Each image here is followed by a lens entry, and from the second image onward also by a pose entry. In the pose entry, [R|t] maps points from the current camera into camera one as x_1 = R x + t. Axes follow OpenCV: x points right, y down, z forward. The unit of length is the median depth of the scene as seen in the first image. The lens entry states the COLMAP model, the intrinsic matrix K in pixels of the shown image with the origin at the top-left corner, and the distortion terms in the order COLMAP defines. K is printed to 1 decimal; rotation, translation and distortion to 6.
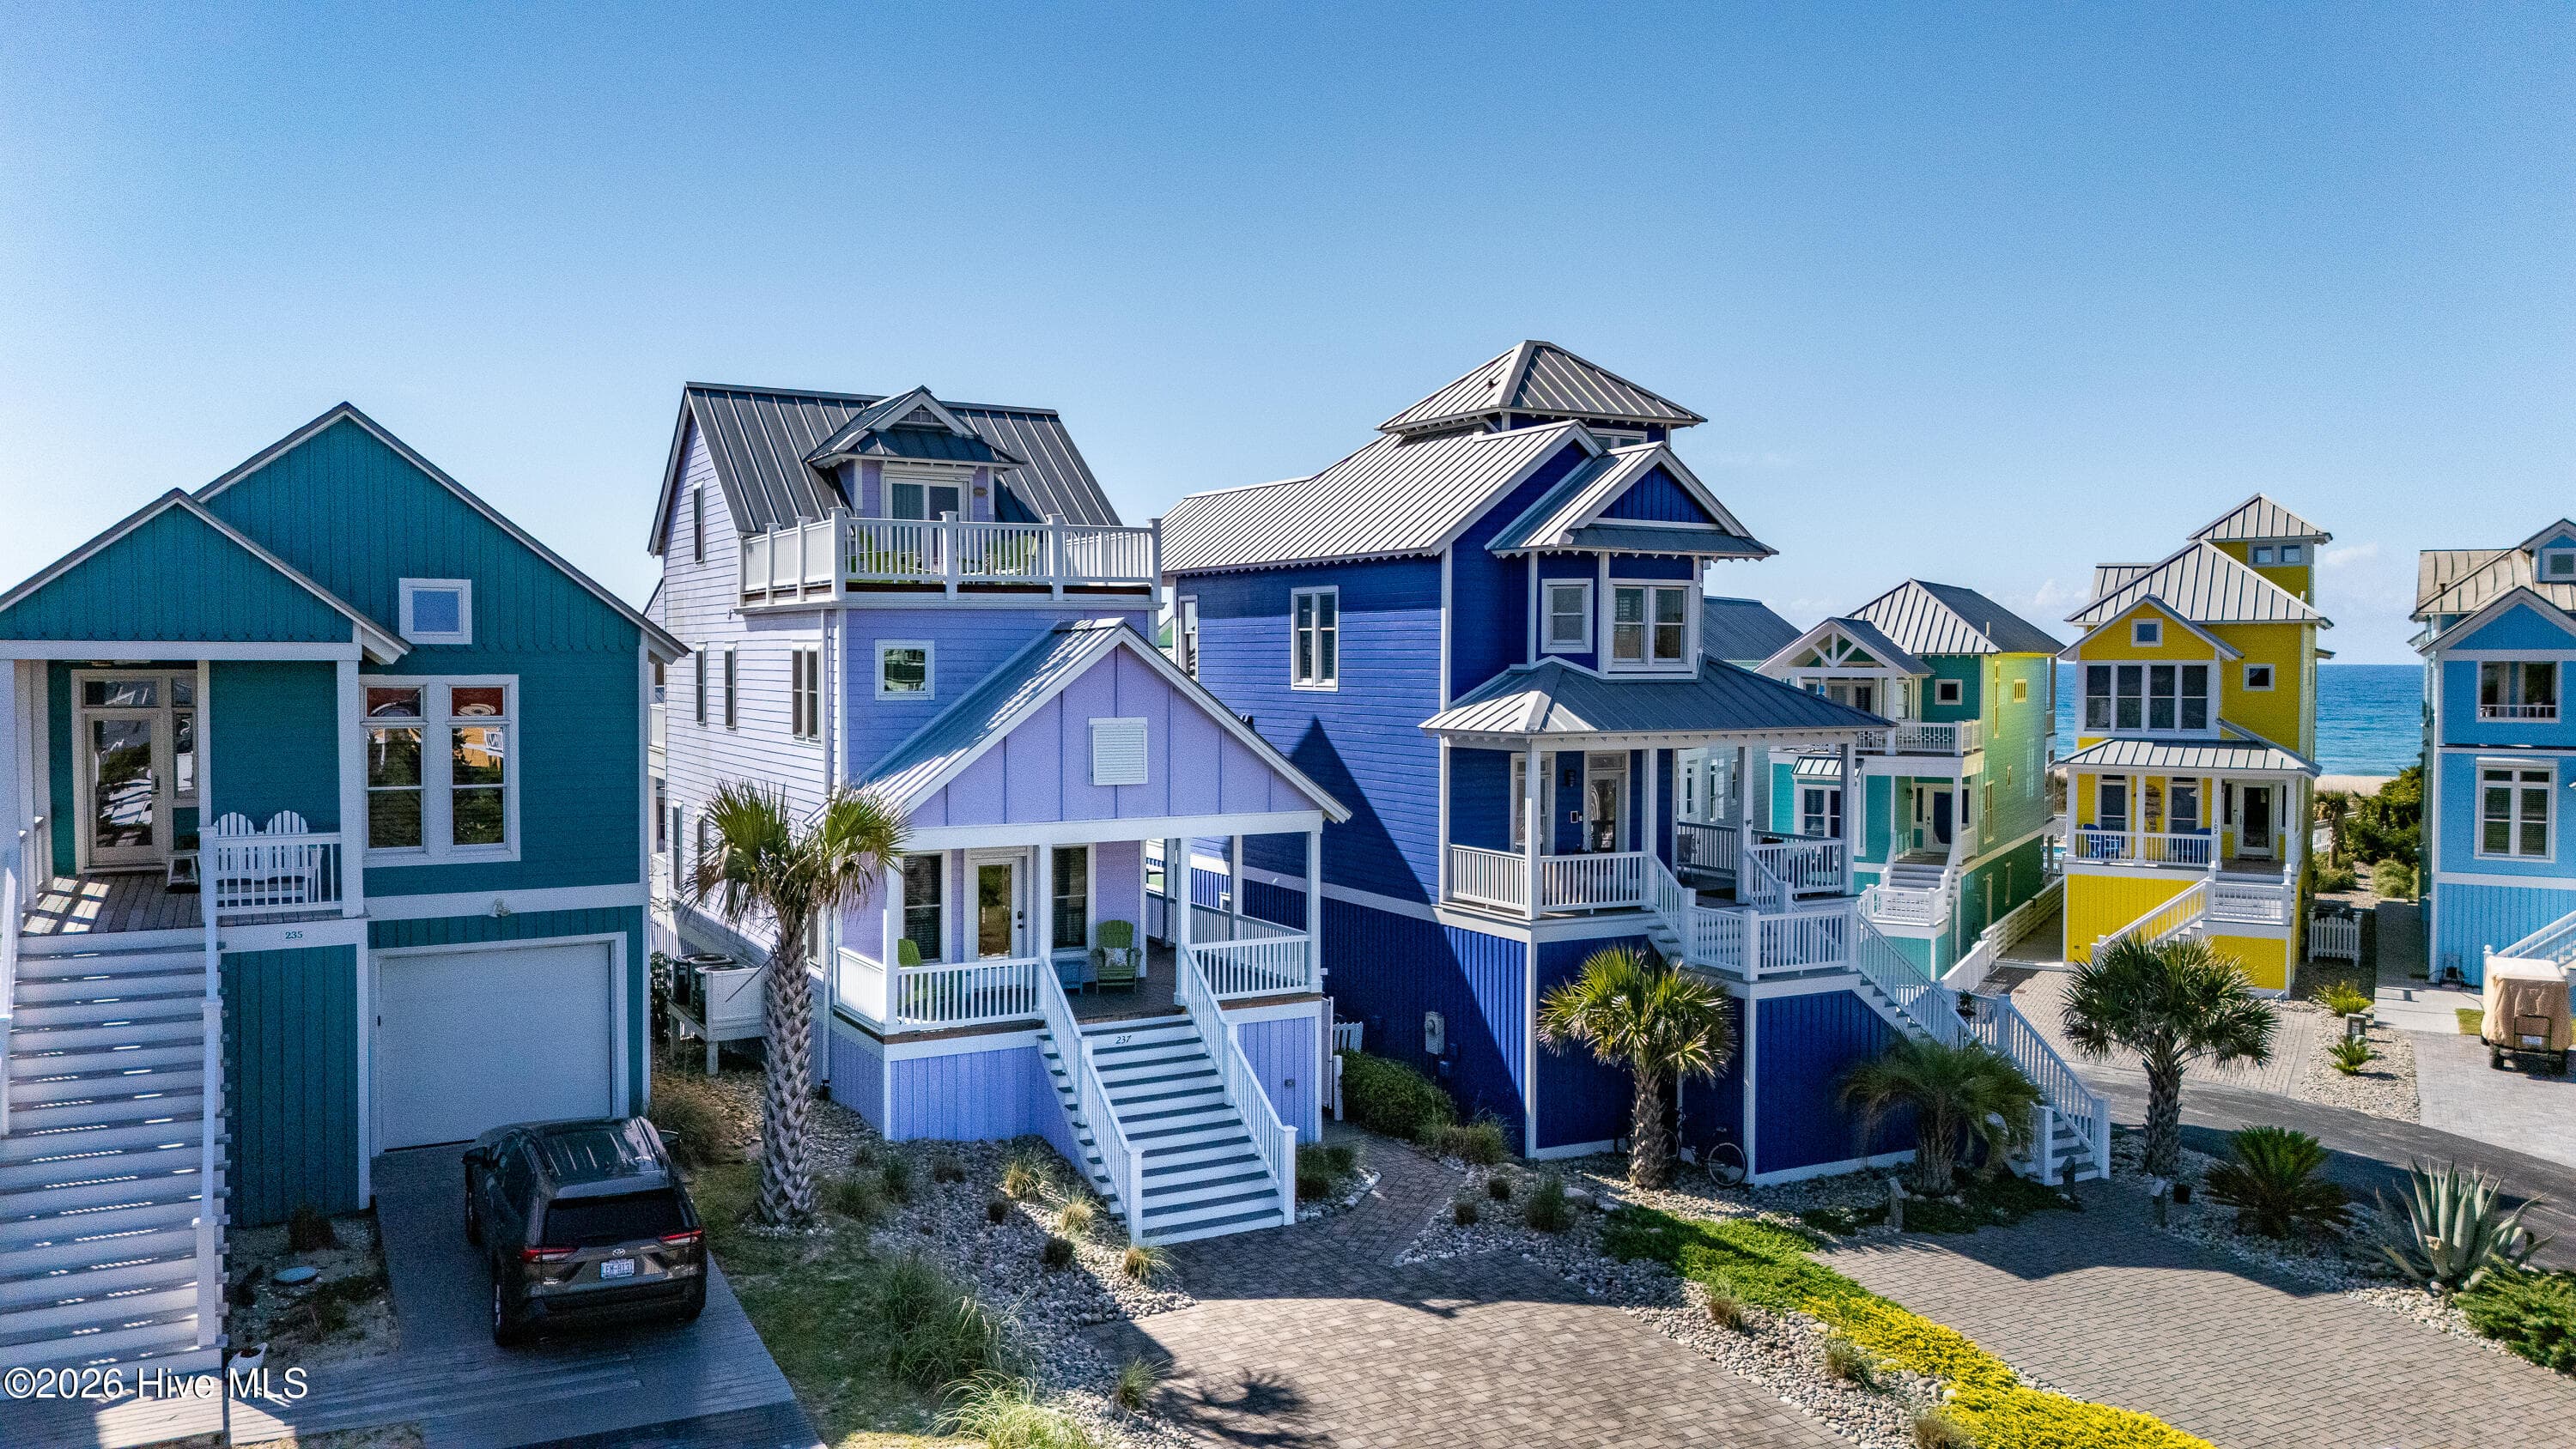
lens RADIAL K [[1889.3, 0, 1288.0], [0, 1889.3, 724.5], [0, 0, 1]] dist [0.083919, -0.078003]
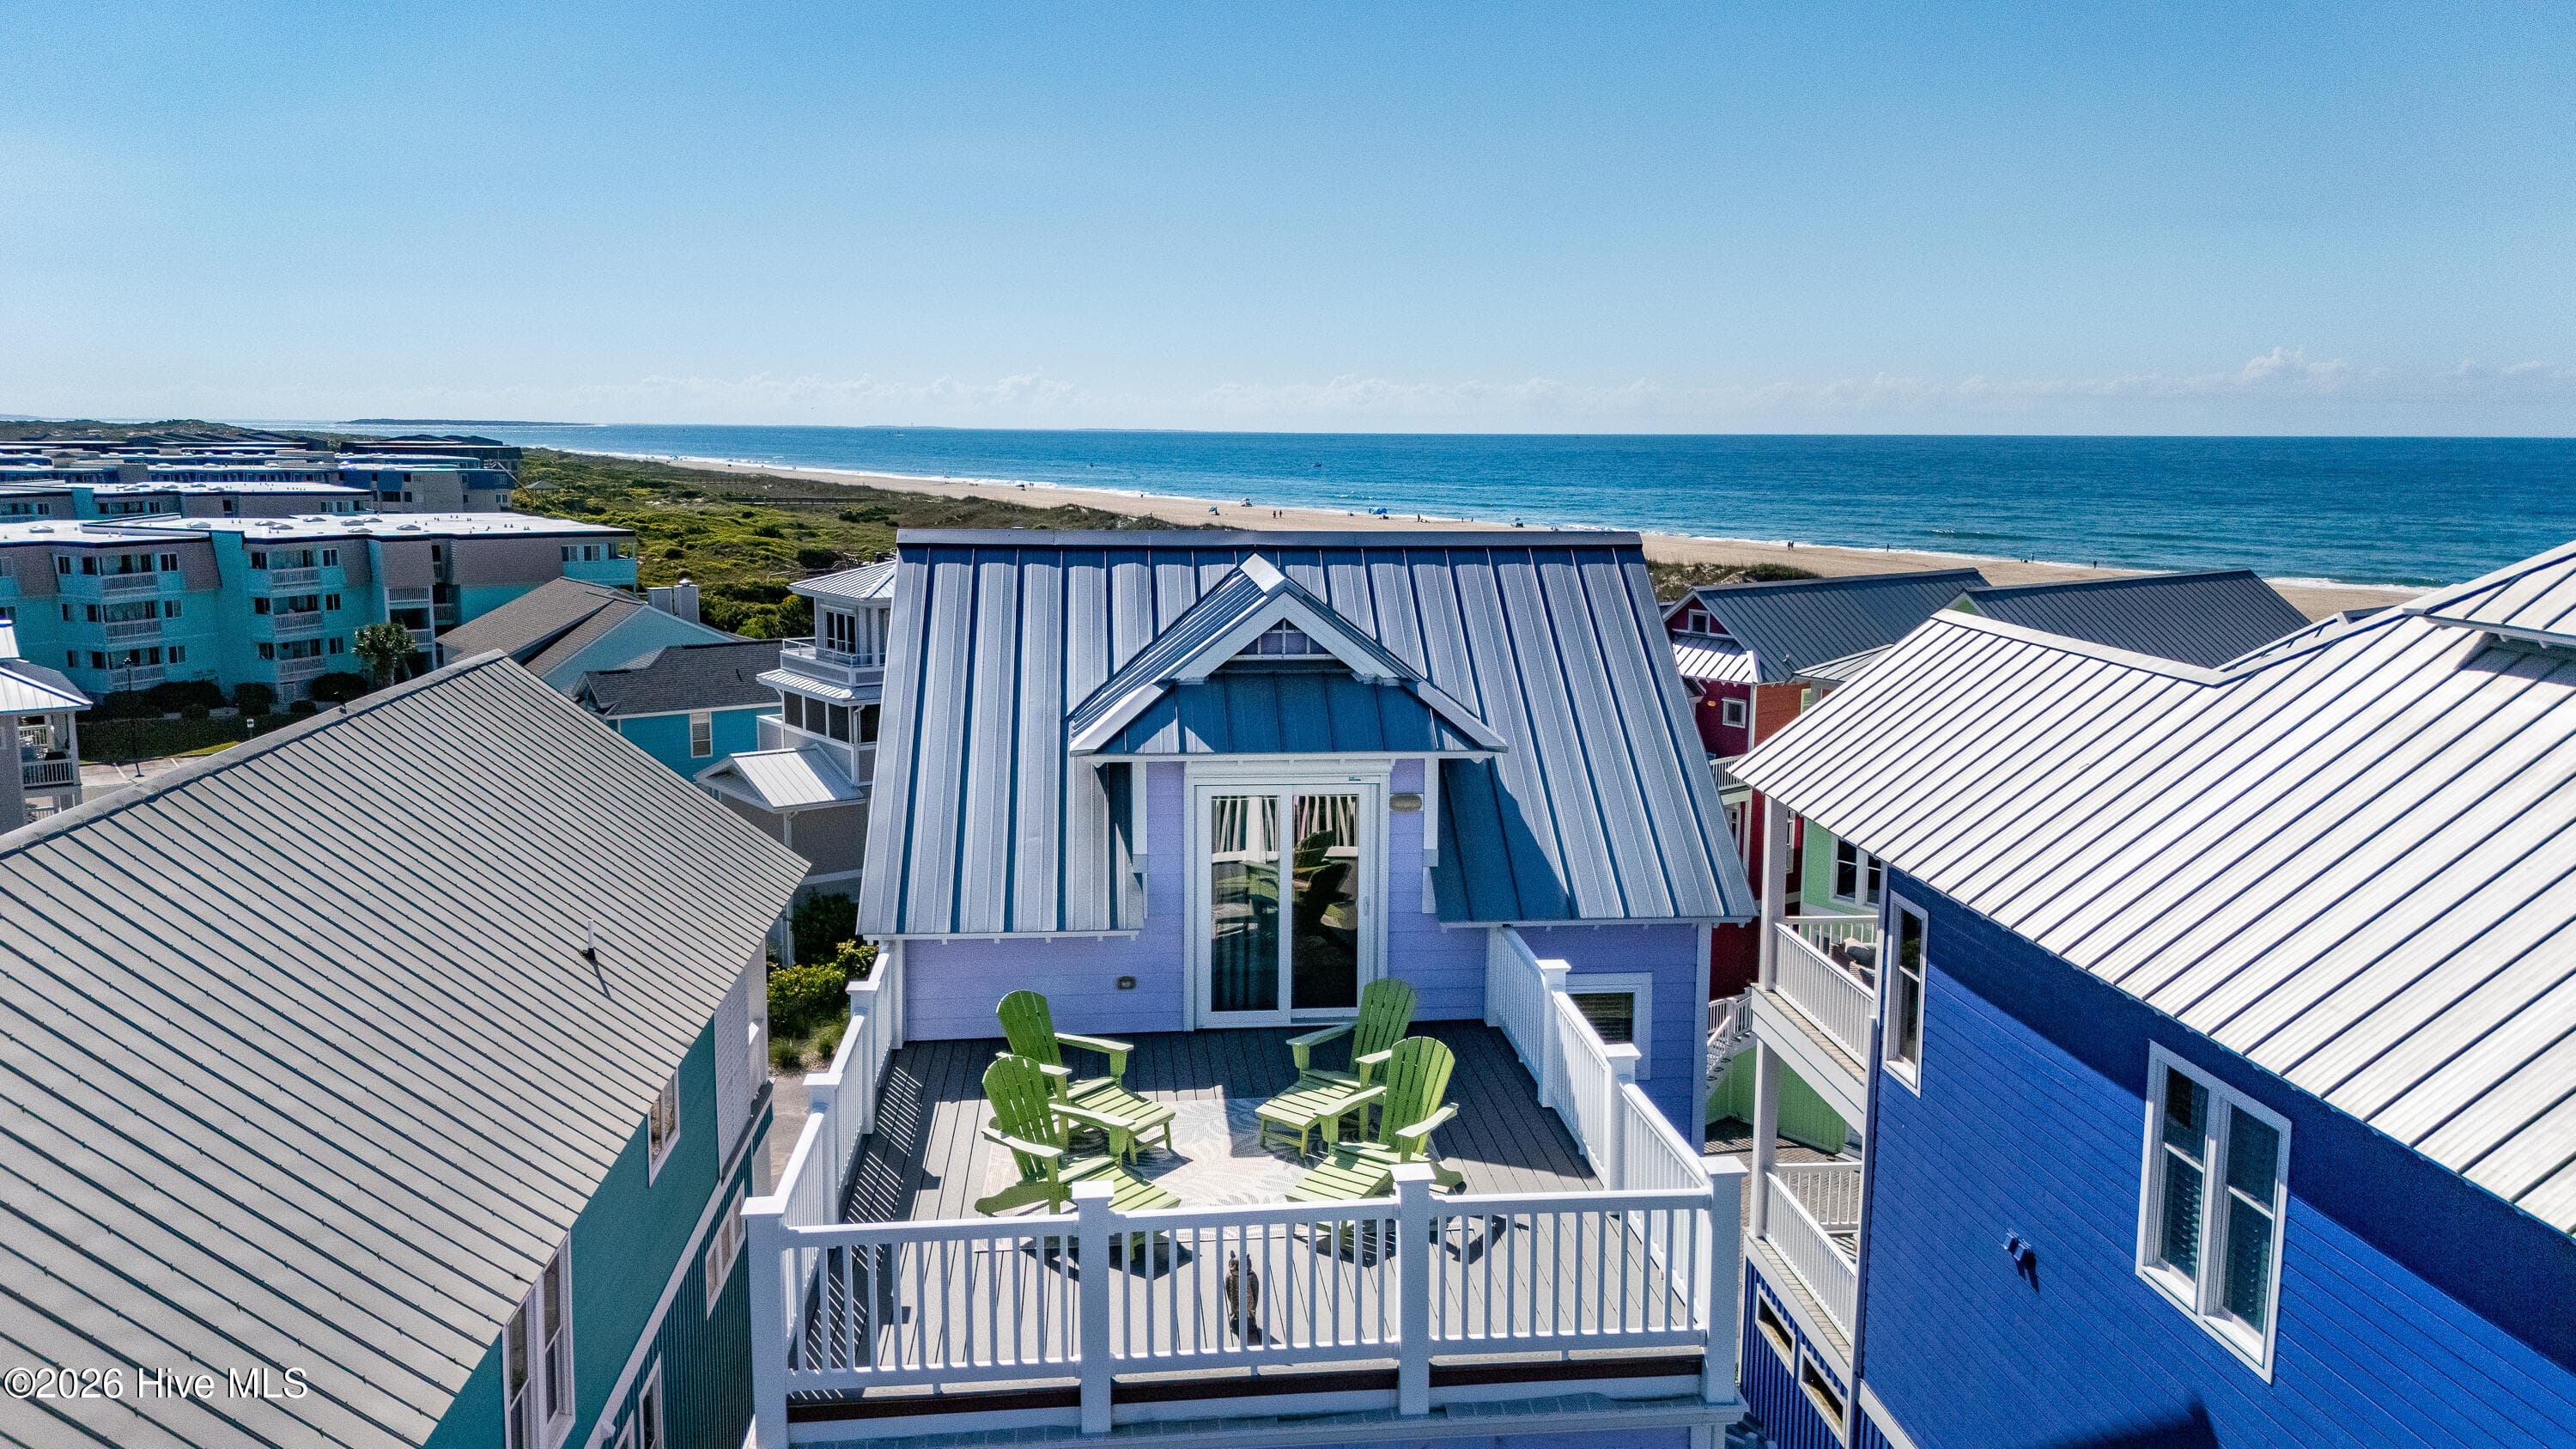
lens RADIAL K [[1902.3, 0, 1288.0], [0, 1902.3, 724.5], [0, 0, 1]] dist [0.064677, -0.053531]
pose [[0.916832, 0.065143, -0.393924, -0.012766], [-0.018298, 0.992419, 0.121529, -0.236959], [0.398855, -0.104214, 0.911073, 0.697397]]
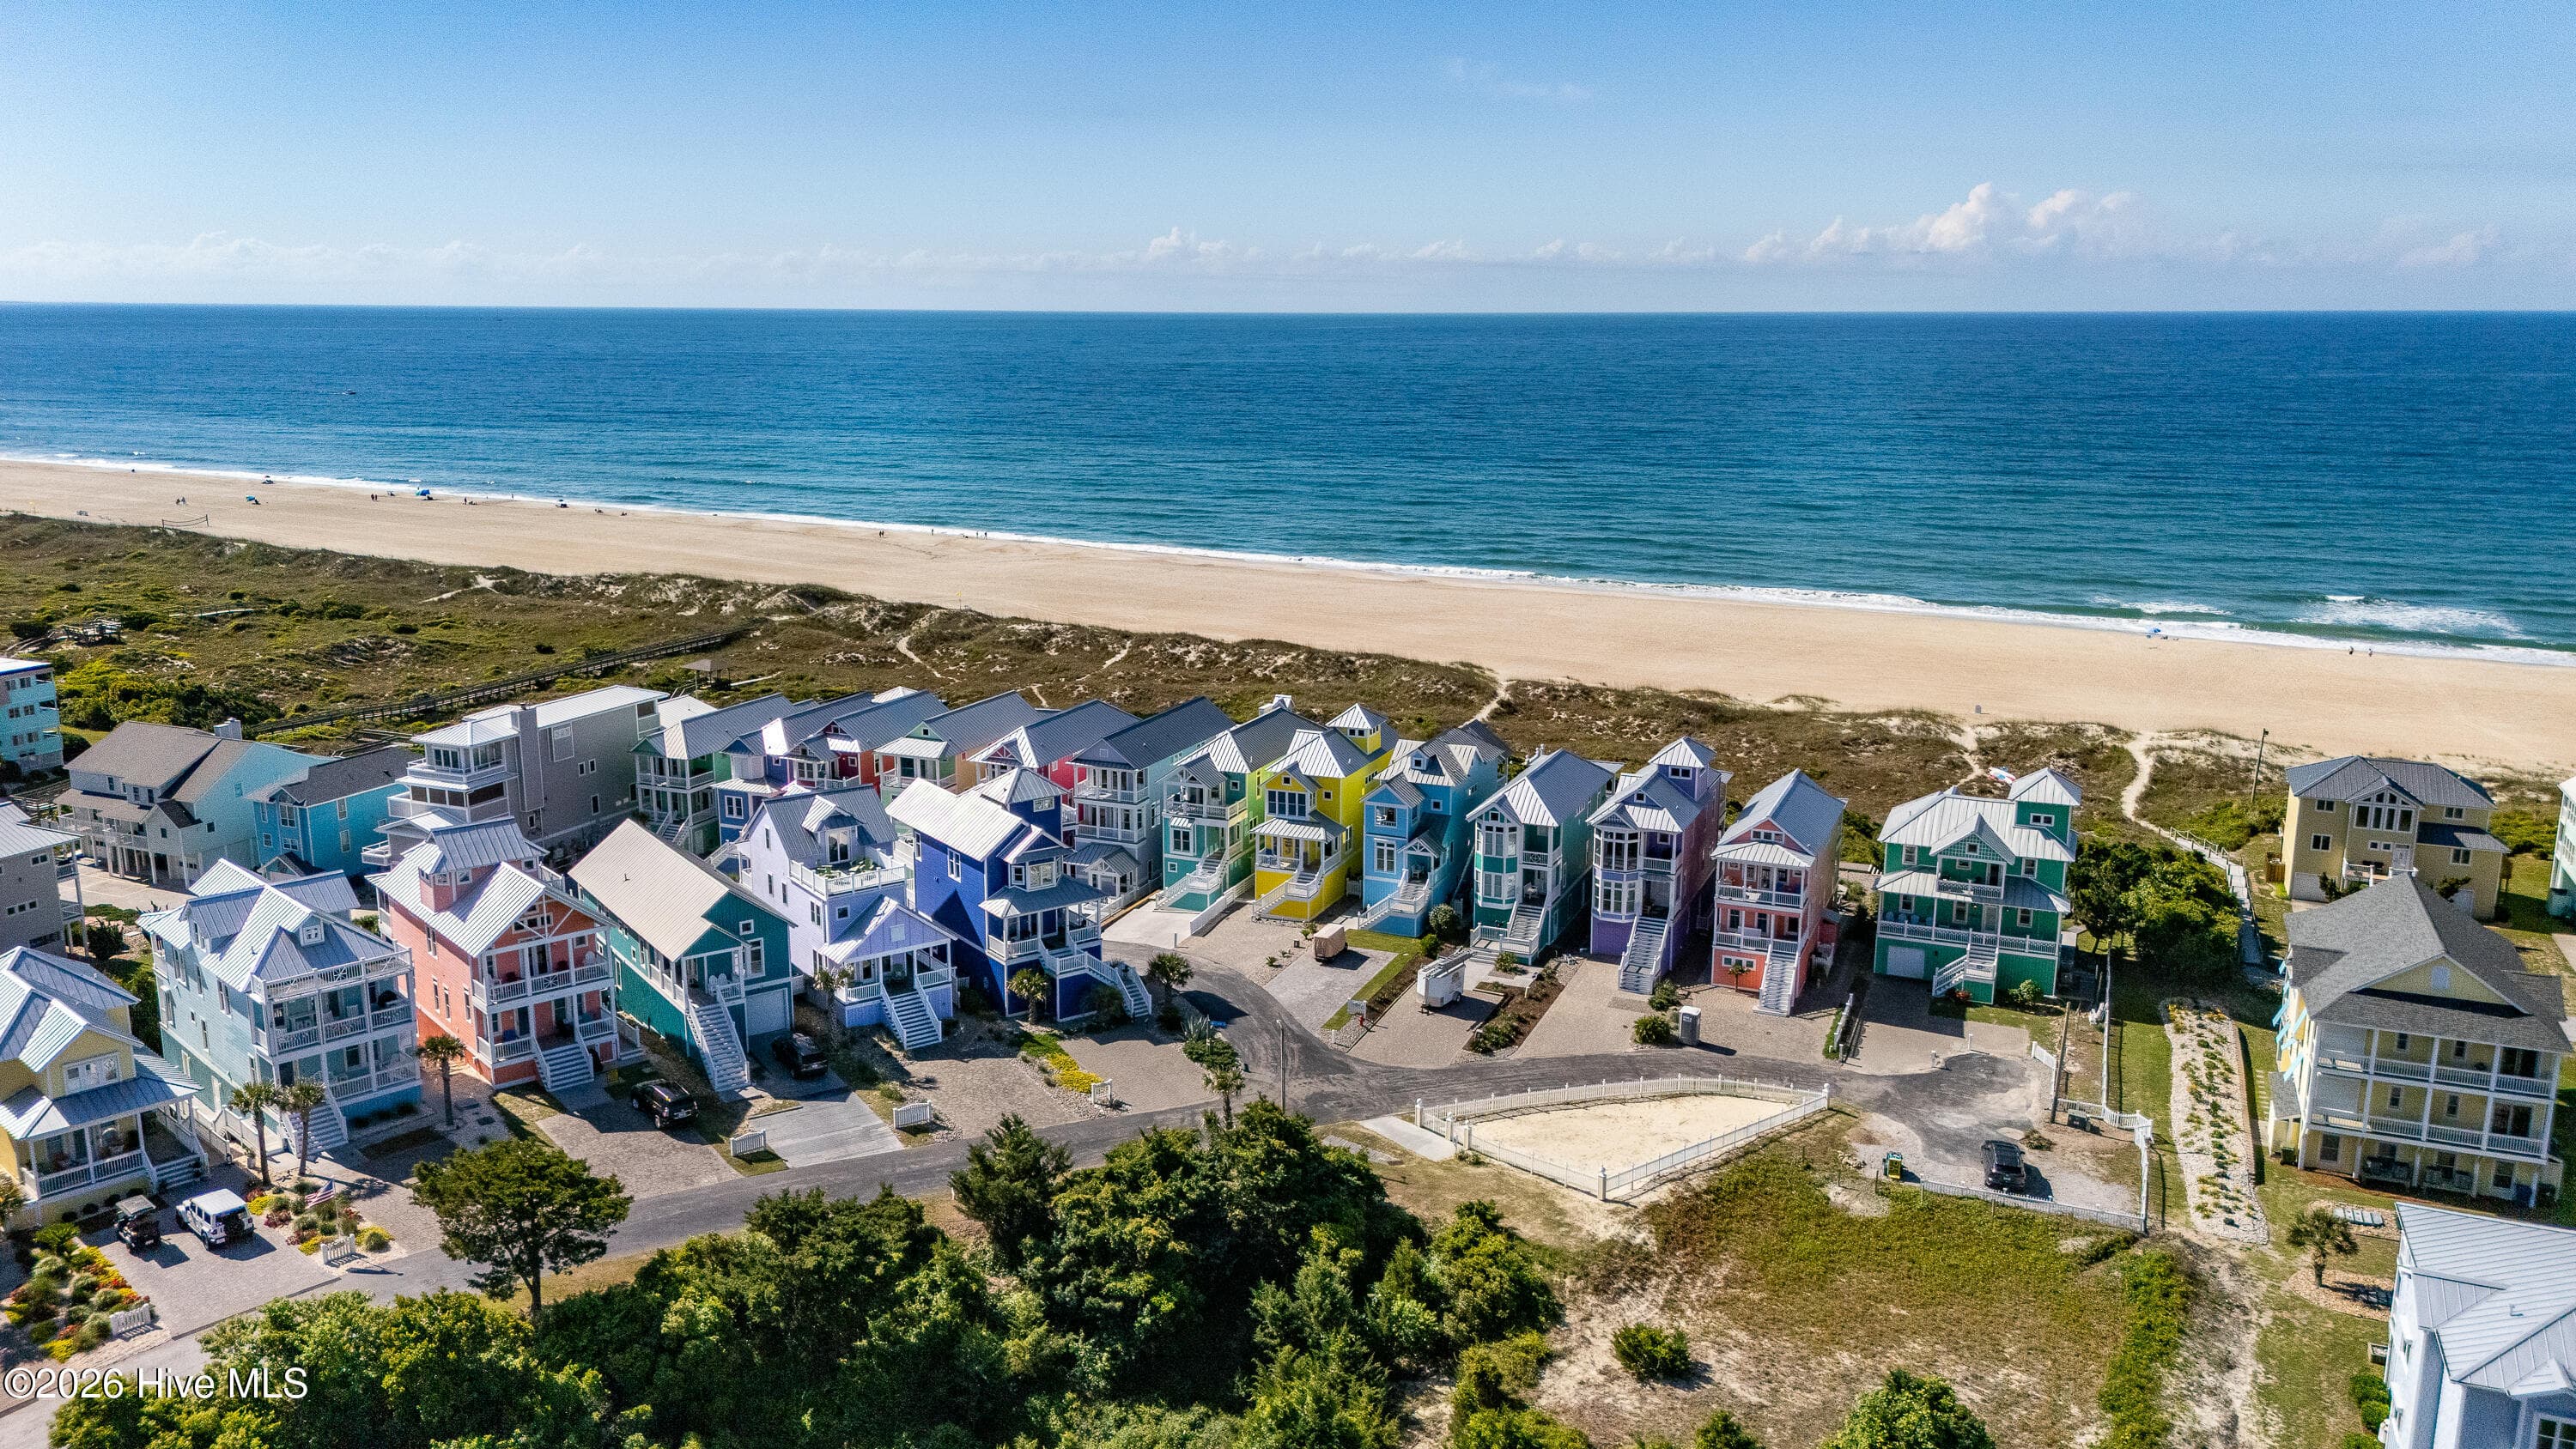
lens RADIAL K [[1928.1, 0, 1295.0], [0, 1928.1, 722.8], [0, 0, 1]] dist [0.094503, -0.113684]
pose [[0.993575, -0.023765, 0.110652, 0.307167], [0.003217, 0.983240, 0.182290, -1.169036], [-0.113129, -0.180763, 0.976999, -3.066395]]
